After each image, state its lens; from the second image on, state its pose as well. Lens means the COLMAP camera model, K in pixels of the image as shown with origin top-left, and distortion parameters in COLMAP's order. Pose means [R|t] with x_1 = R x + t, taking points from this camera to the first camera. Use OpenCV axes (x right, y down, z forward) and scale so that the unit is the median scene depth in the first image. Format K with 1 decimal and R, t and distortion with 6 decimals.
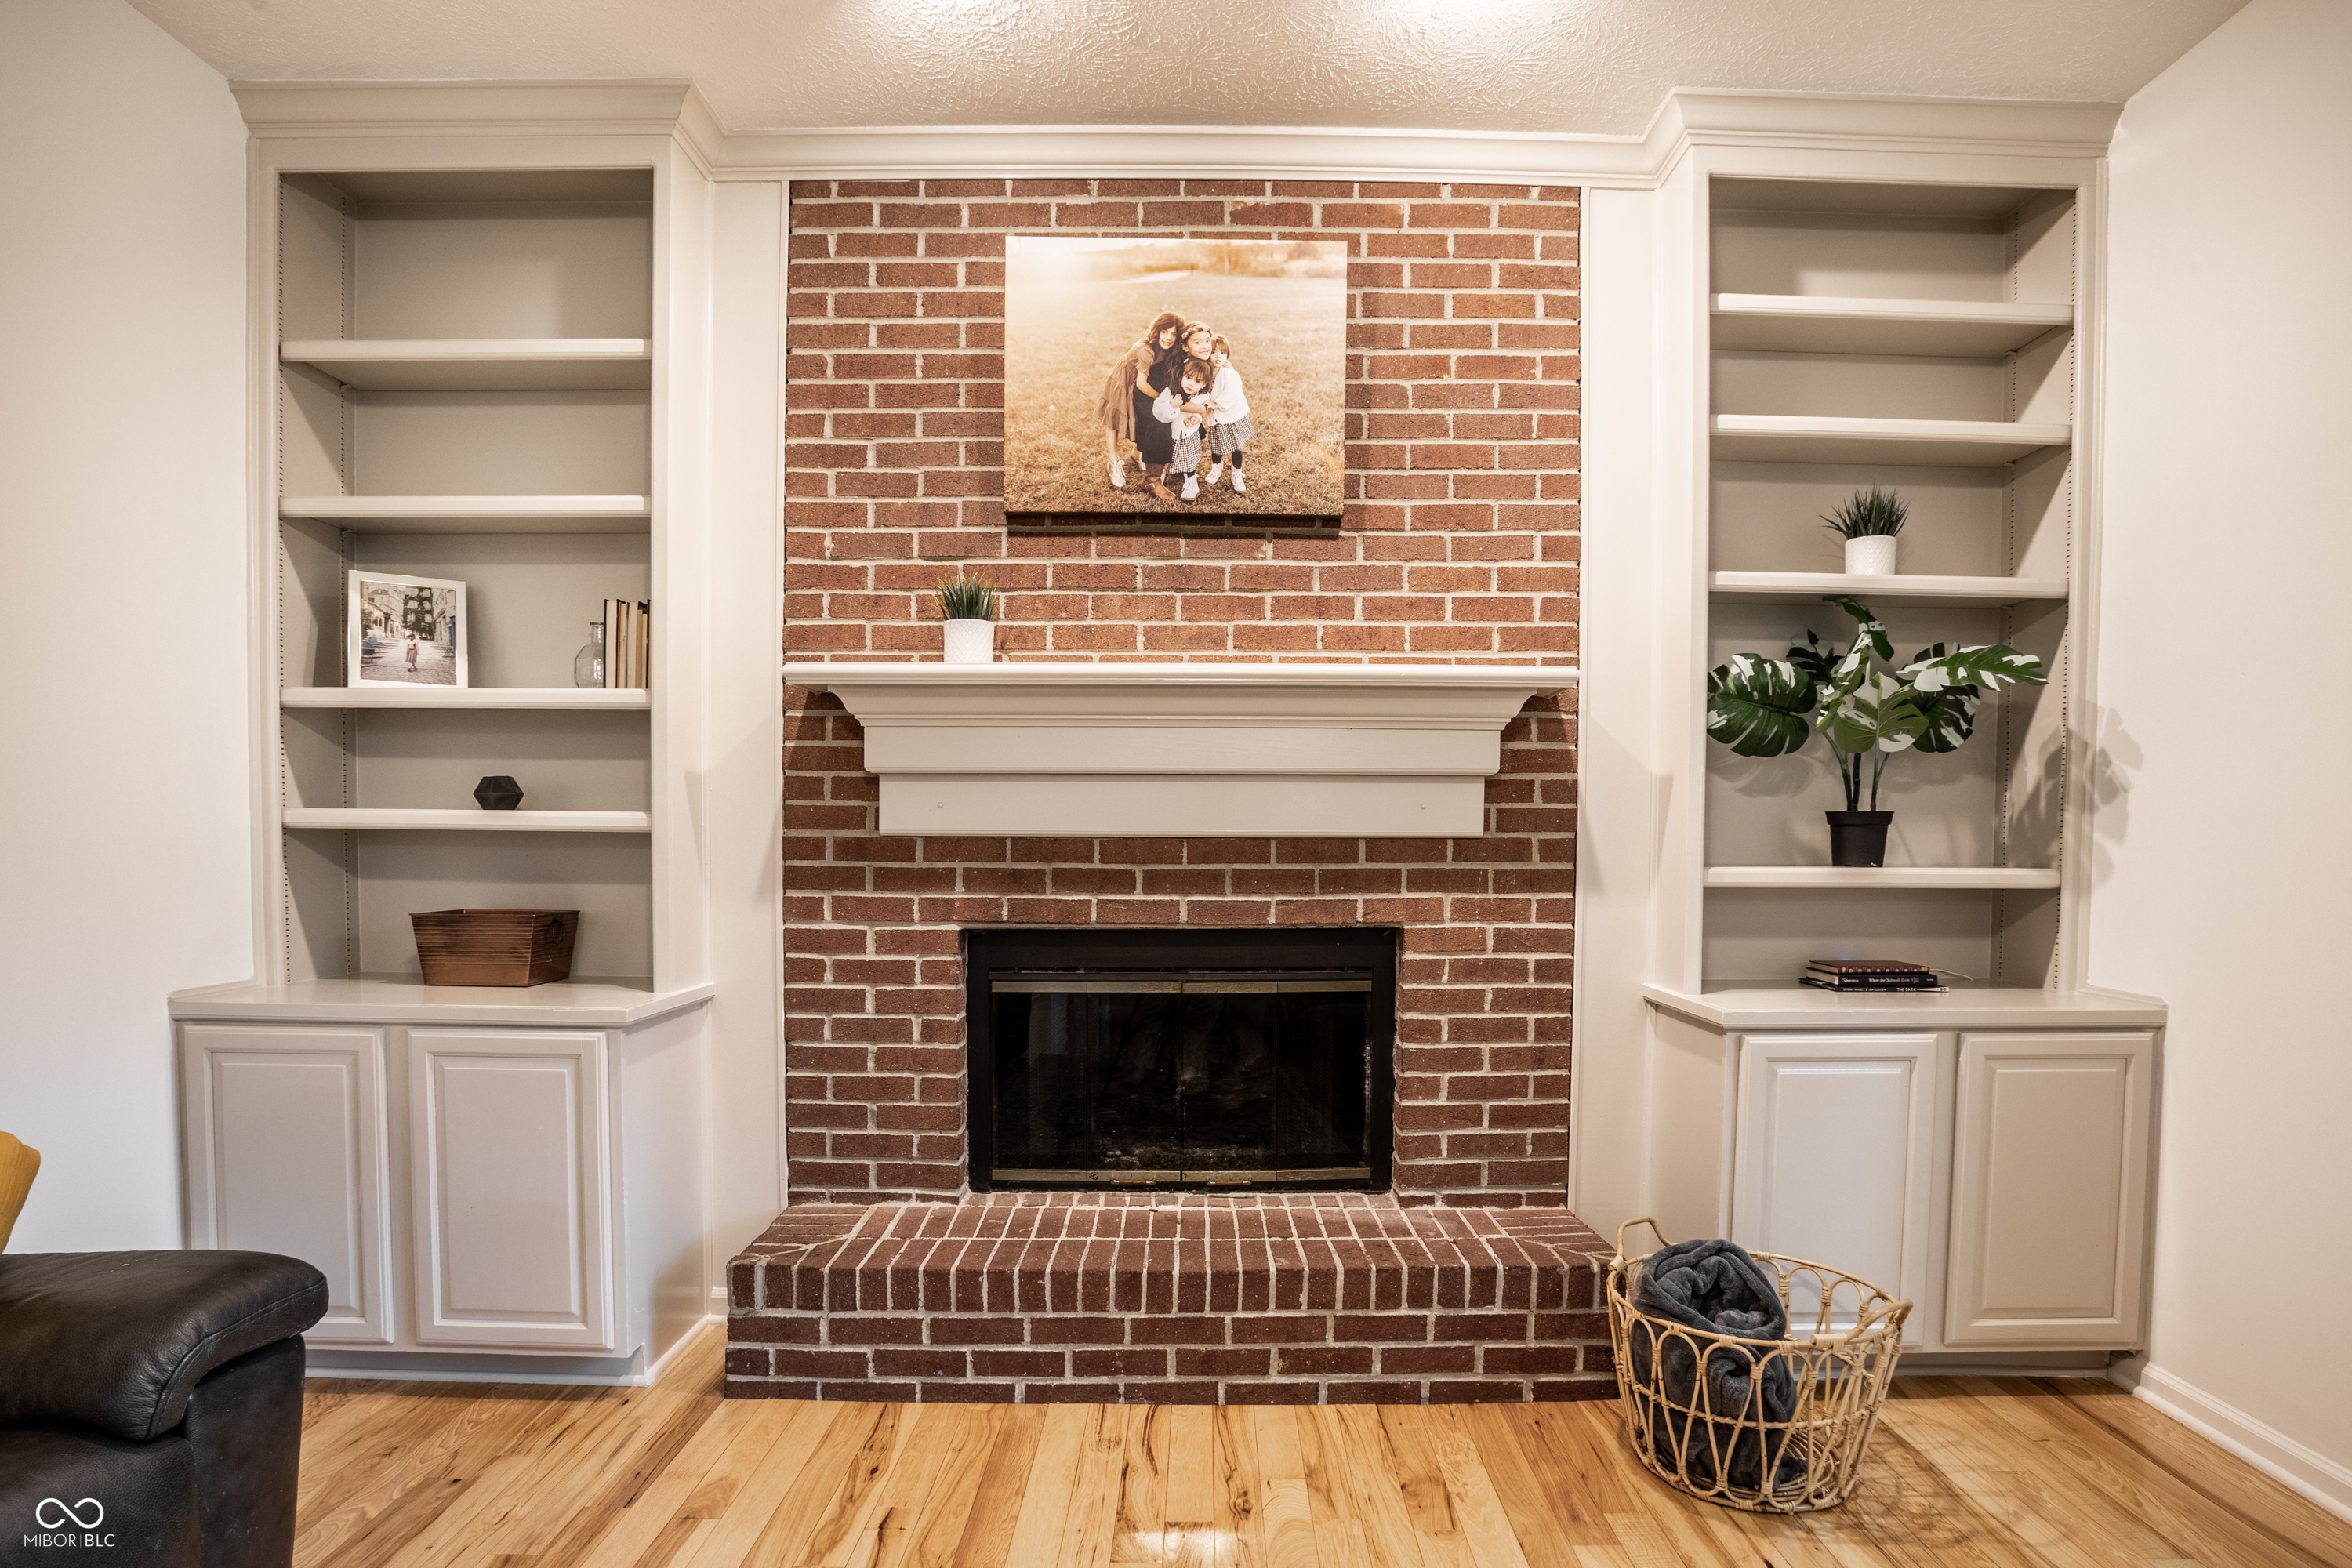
lens RADIAL K [[1226.6, 0, 1261.0], [0, 1226.6, 912.2], [0, 0, 1]] dist [-0.062757, 0.025384]
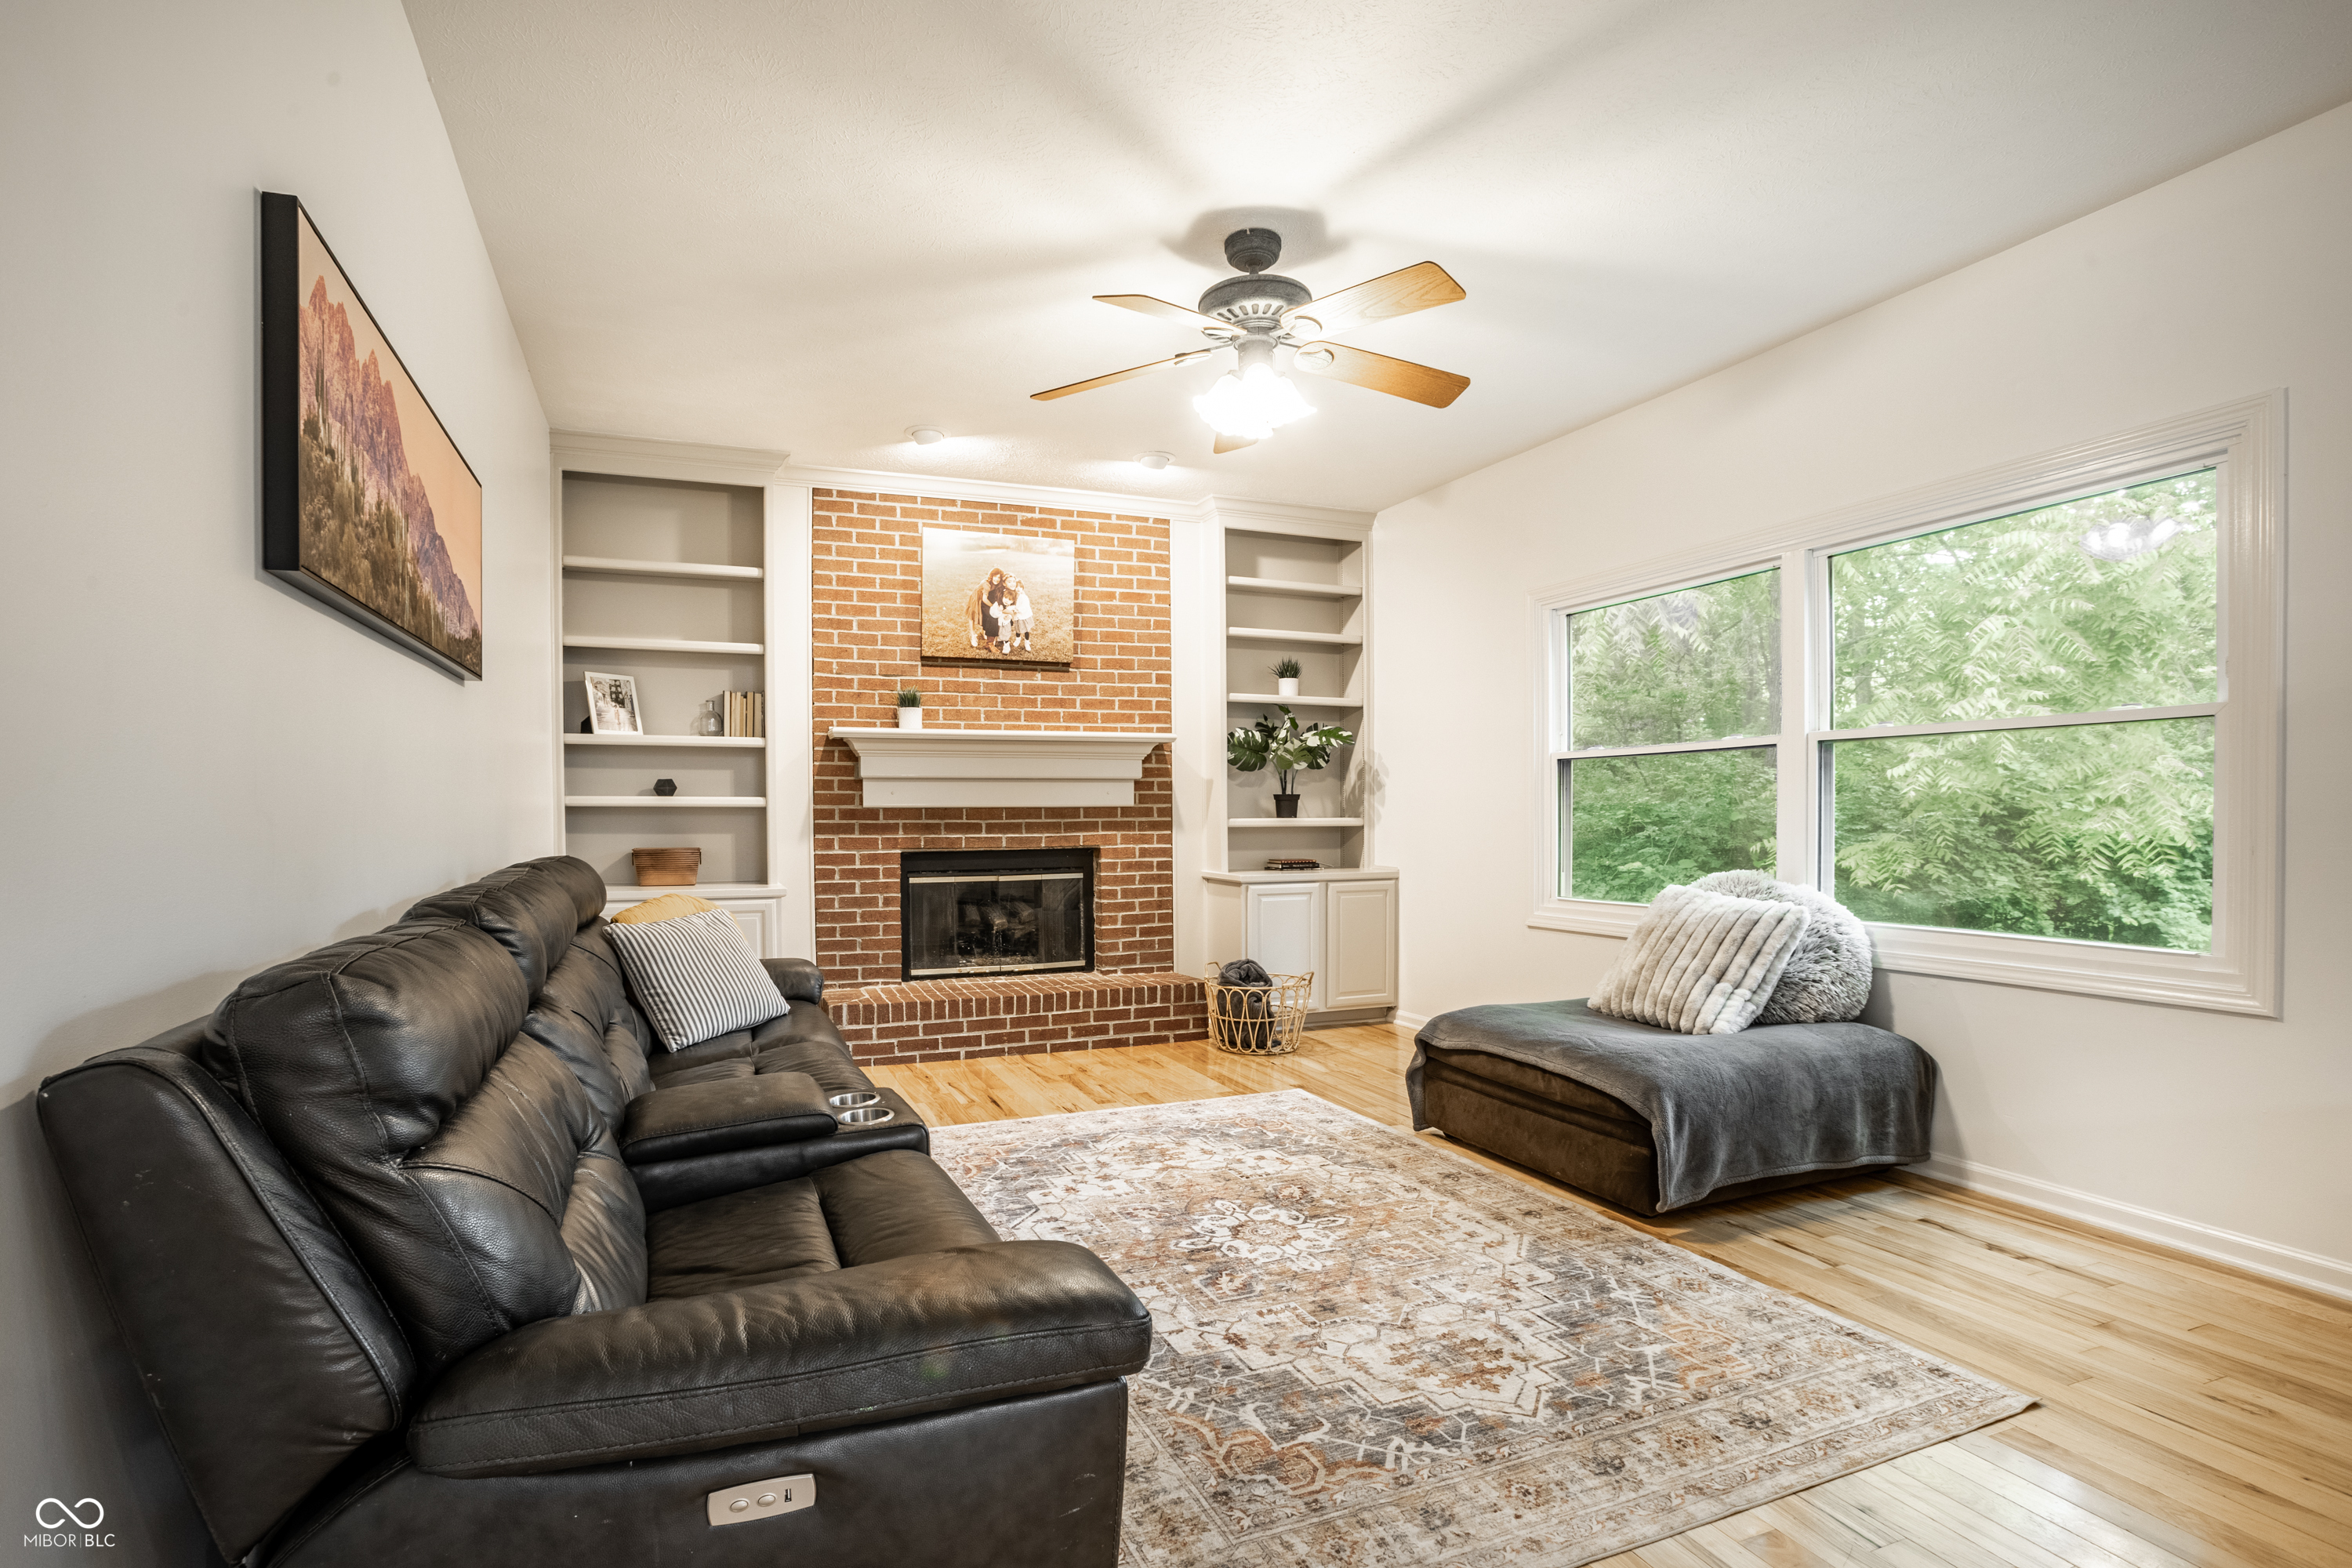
lens RADIAL K [[1226.6, 0, 1166.0], [0, 1226.6, 799.7], [0, 0, 1]] dist [-0.062757, 0.025384]
pose [[0.928970, -0.005262, 0.370117, -0.604761], [0.025927, 0.998368, -0.050881, 0.042344], [-0.369246, 0.056863, 0.927591, -1.123643]]
